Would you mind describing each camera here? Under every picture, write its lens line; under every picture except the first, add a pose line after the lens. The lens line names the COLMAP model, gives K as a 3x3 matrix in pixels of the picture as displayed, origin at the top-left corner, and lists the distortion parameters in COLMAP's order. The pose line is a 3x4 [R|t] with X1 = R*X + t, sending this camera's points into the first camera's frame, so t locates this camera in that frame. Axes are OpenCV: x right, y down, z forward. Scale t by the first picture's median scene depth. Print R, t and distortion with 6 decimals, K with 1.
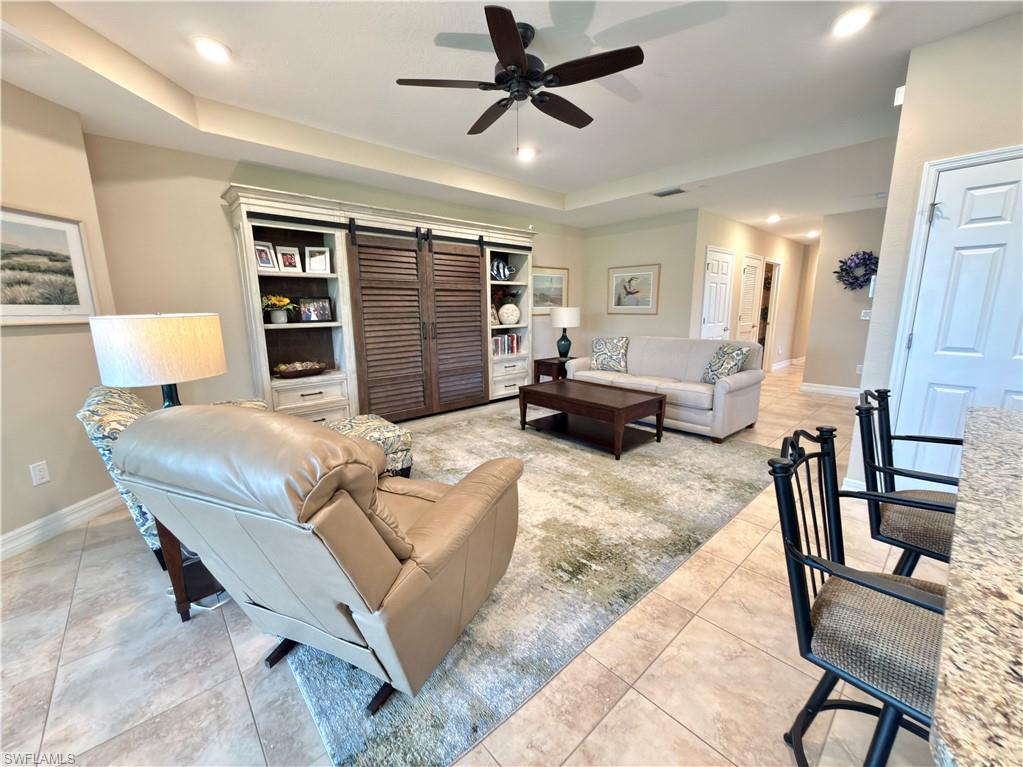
lens RADIAL K [[410.4, 0, 514.2], [0, 410.4, 384.5], [0, 0, 1]] dist [0.002117, -0.000192]
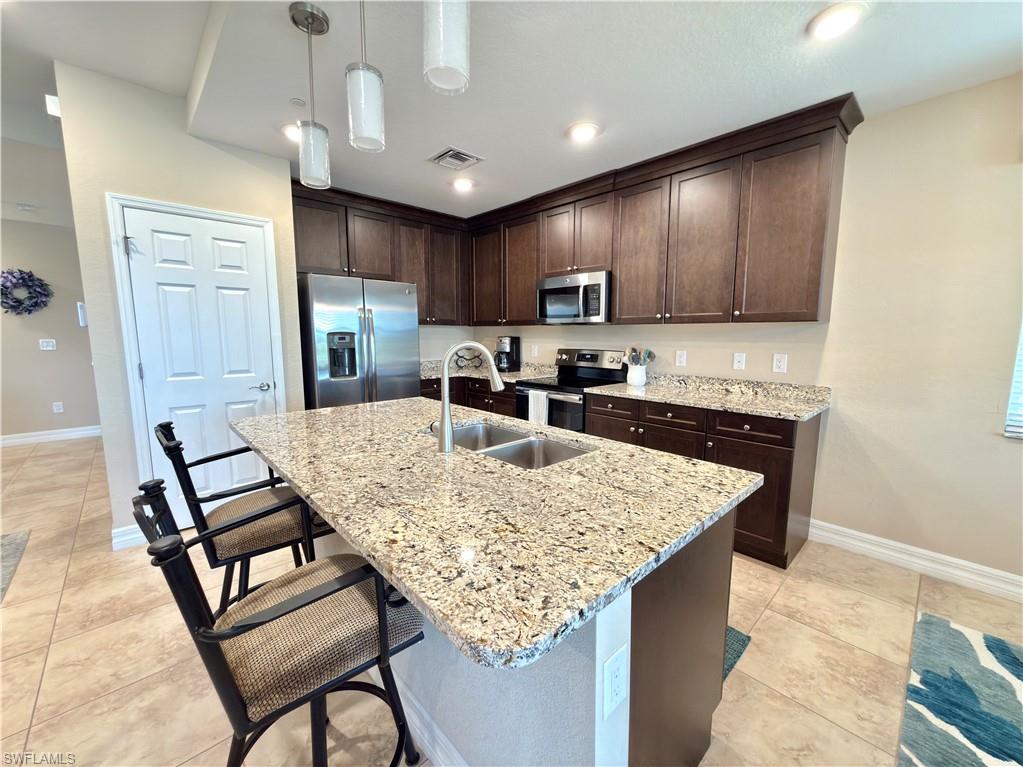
lens RADIAL K [[410.4, 0, 513.2], [0, 410.4, 383.5], [0, 0, 1]] dist [0.002117, -0.000192]
pose [[-0.013371, -0.117736, 0.992955, -0.021069], [0.183862, 0.975822, 0.118180, -0.013570], [-0.982861, 0.184147, 0.008599, 0.054120]]
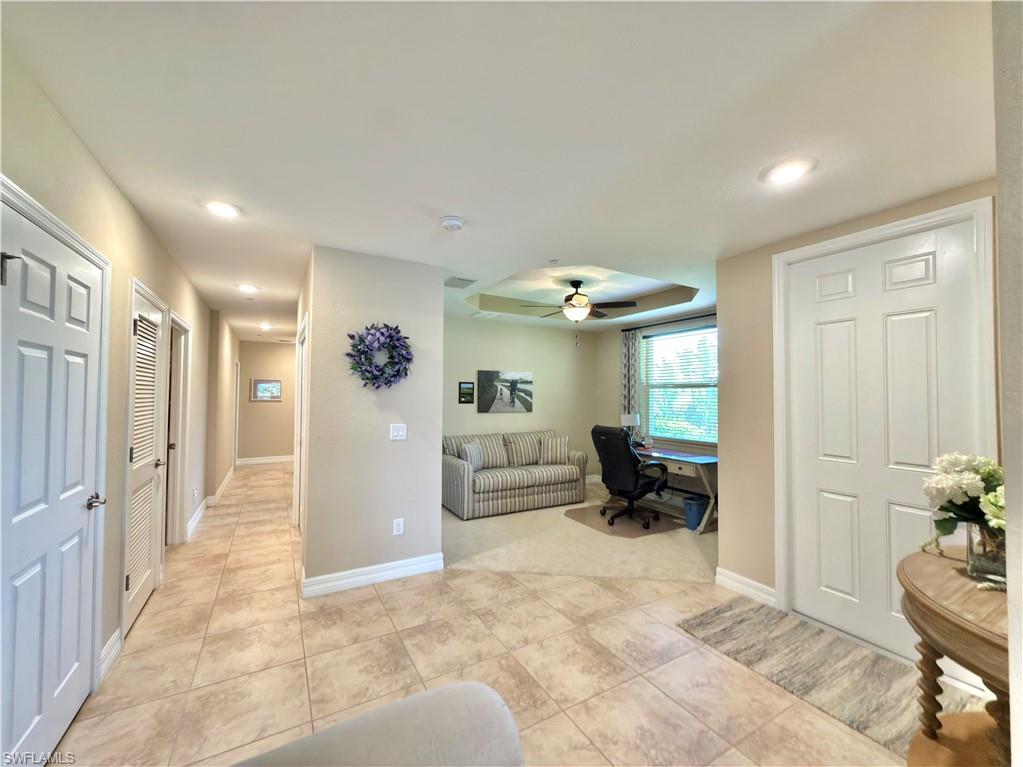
lens RADIAL K [[410.4, 0, 511.4], [0, 410.4, 384.7], [0, 0, 1]] dist [0.002117, -0.000192]
pose [[0.210684, 0.033919, 0.976966, 0.350588], [0.172742, 0.982379, -0.071359, -0.180485], [-0.962171, 0.183797, 0.201112, 0.781909]]
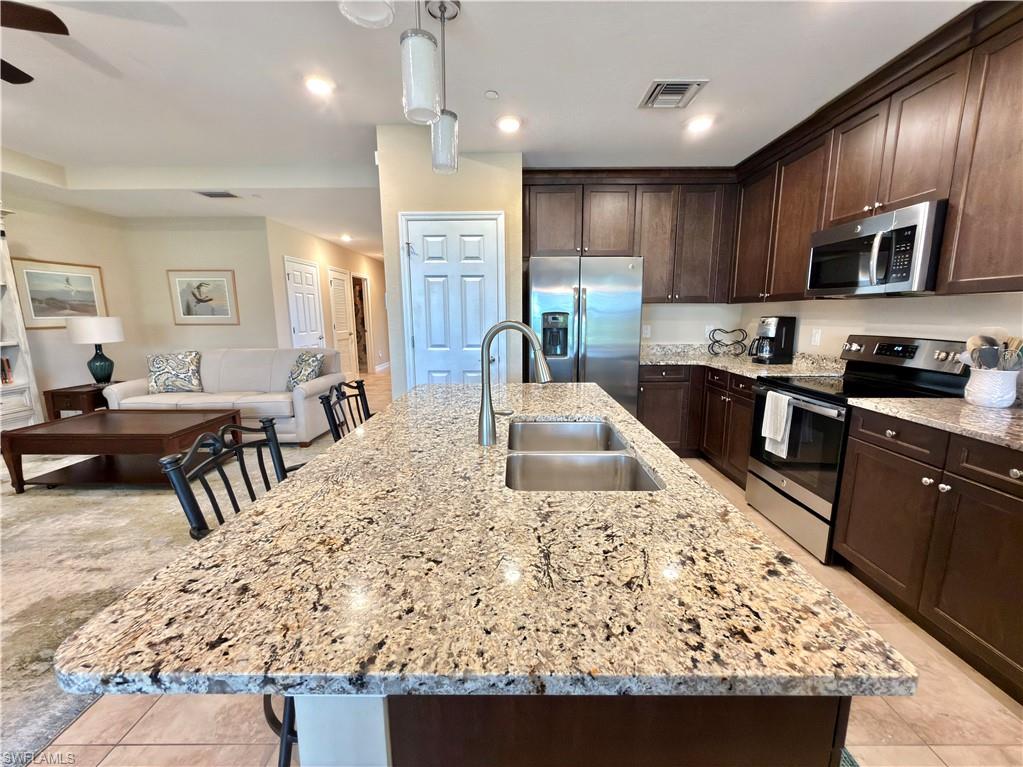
lens RADIAL K [[410.4, 0, 512.8], [0, 410.4, 384.0], [0, 0, 1]] dist [0.002117, -0.000192]
pose [[0.676954, -0.121486, 0.725930, 0.088868], [0.137463, 0.989798, 0.037456, 0.013616], [-0.723074, 0.074433, 0.686748, -0.081235]]
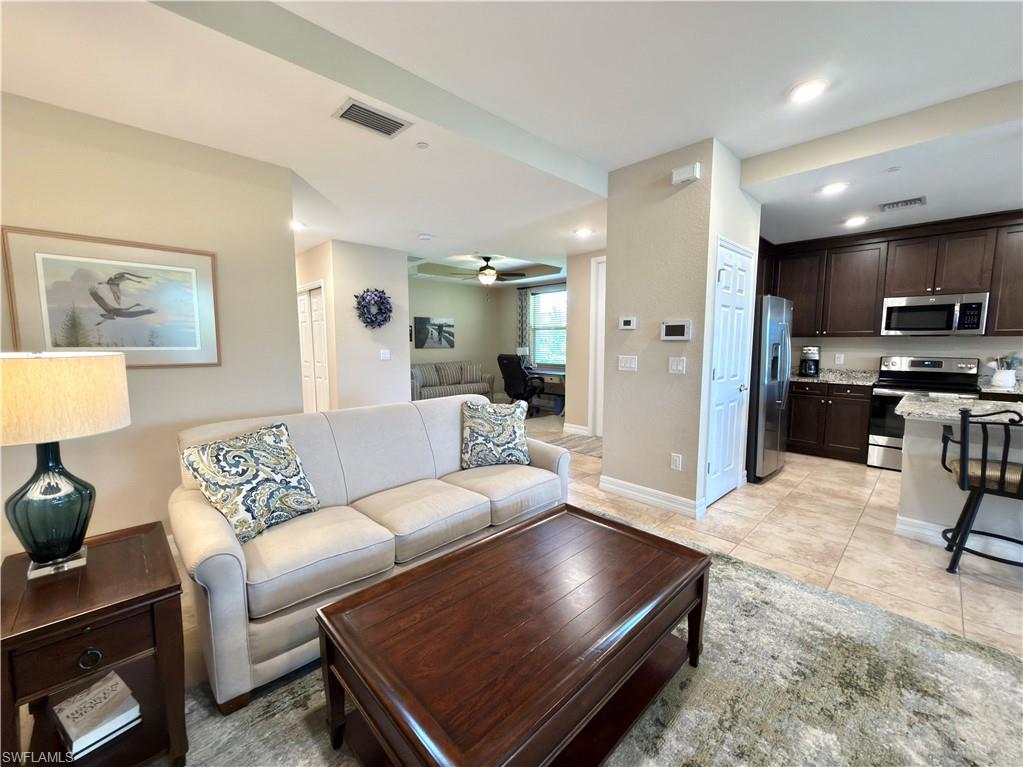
lens RADIAL K [[410.4, 0, 512.5], [0, 410.4, 384.0], [0, 0, 1]] dist [0.002117, -0.000192]
pose [[-0.030010, -0.095646, 0.994963, -0.131053], [0.186270, 0.977439, 0.099580, -0.155421], [-0.982040, 0.188320, -0.011517, 0.796298]]
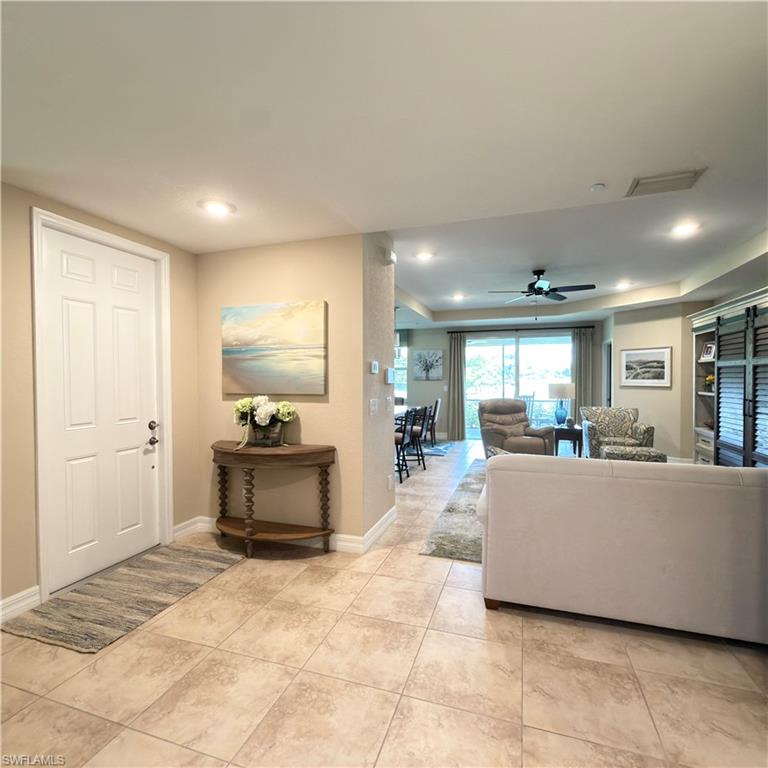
lens RADIAL K [[411.7, 0, 385.8], [0, 411.7, 382.1], [0, 0, 1]] dist [0.000699, 0.000392]
pose [[-0.873166, 0.018779, -0.487061, 0.845392], [-0.078668, 0.980728, 0.178842, -0.249838], [0.481033, 0.194475, -0.854861, 1.181182]]
